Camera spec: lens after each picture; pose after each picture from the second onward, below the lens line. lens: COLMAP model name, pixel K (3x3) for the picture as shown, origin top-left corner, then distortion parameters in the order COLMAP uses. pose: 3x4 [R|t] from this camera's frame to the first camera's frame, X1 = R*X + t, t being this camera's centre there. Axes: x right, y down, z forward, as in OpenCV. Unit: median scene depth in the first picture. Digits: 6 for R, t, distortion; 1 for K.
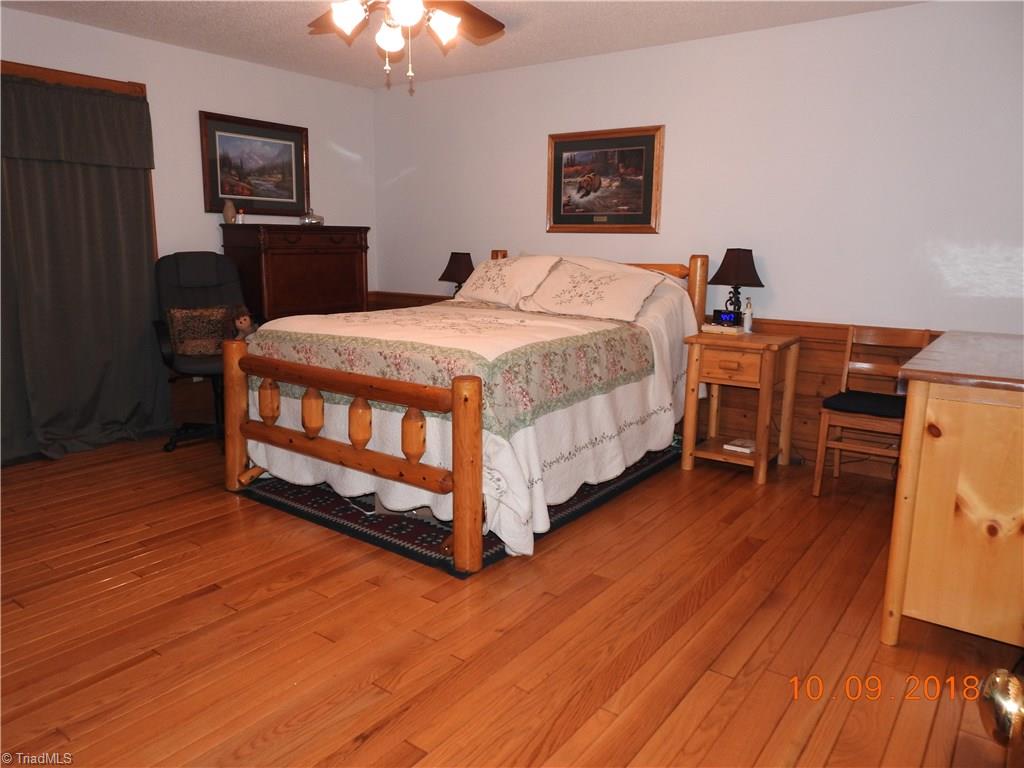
lens RADIAL K [[731.7, 0, 512.0], [0, 731.7, 384.0], [0, 0, 1]] dist [-0.003273, 0.000627]
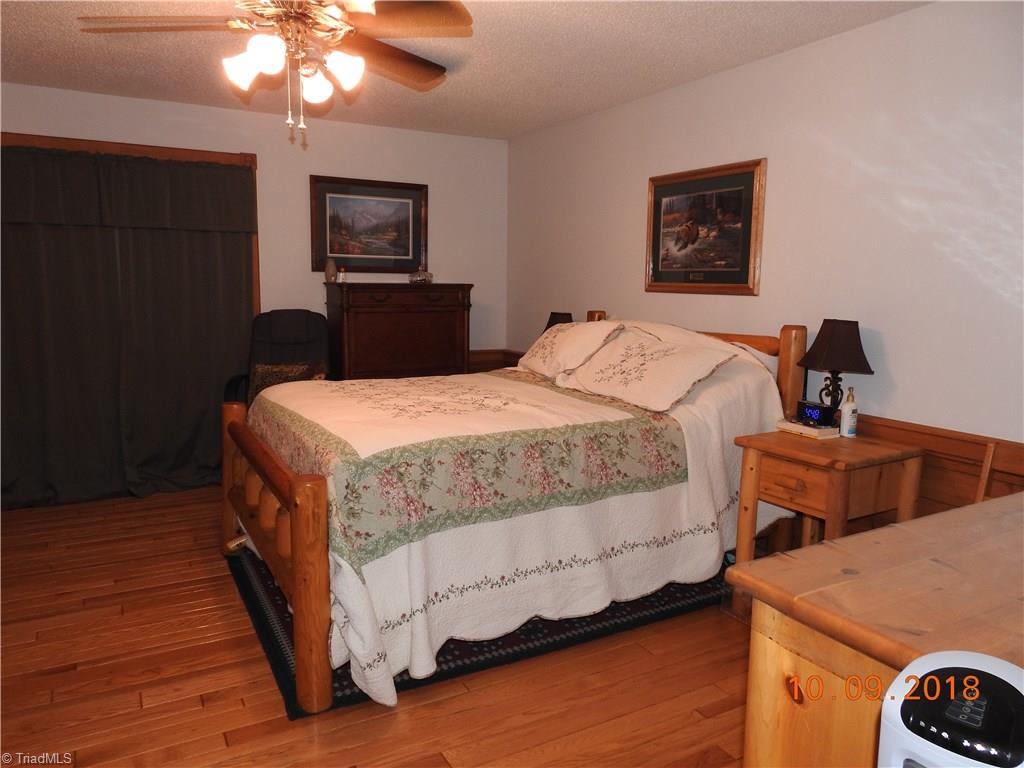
lens RADIAL K [[731.7, 0, 512.0], [0, 731.7, 384.0], [0, 0, 1]] dist [-0.003273, 0.000627]
pose [[0.909174, 0.057644, -0.412408, 0.294474], [-0.081780, 0.995803, -0.041101, -0.060437], [0.408308, 0.071095, 0.910071, 0.198314]]
